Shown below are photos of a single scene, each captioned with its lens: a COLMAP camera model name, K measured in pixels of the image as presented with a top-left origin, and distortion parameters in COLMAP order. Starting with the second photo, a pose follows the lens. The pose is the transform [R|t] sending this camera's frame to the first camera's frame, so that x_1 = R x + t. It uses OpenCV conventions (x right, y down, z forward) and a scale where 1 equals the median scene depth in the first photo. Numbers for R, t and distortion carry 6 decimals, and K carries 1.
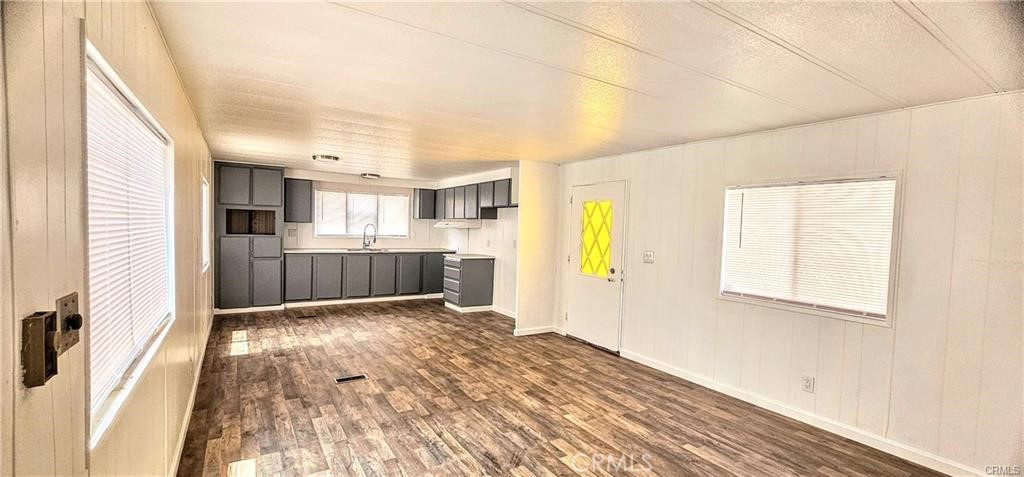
lens RADIAL K [[424.1, 0, 507.9], [0, 424.1, 242.7], [0, 0, 1]] dist [0.000072, -0.000051]
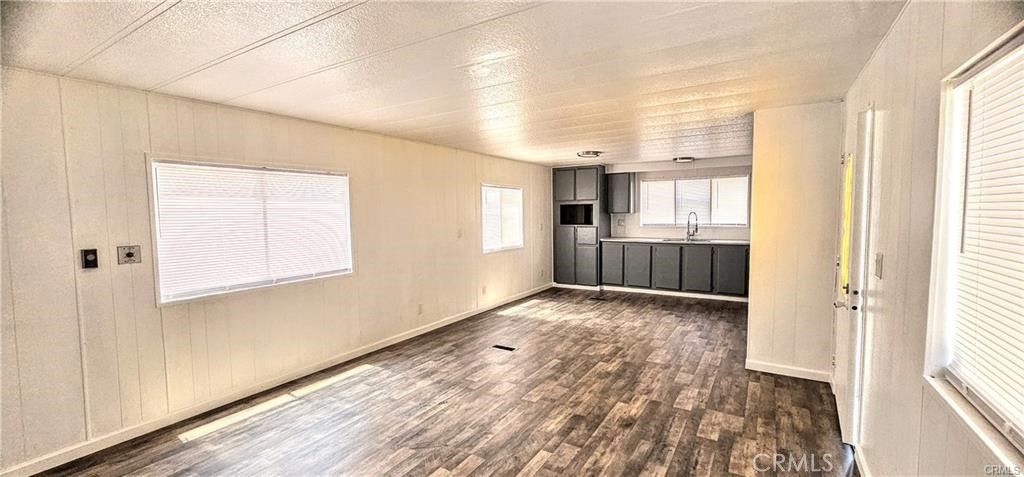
lens RADIAL K [[424.1, 0, 502.0], [0, 424.1, 238.9], [0, 0, 1]] dist [0.000072, -0.000051]
pose [[0.422130, 0.019412, -0.906327, 0.588886], [-0.006487, 0.999810, 0.018392, -0.000480], [0.906512, -0.001885, 0.422176, 0.435475]]
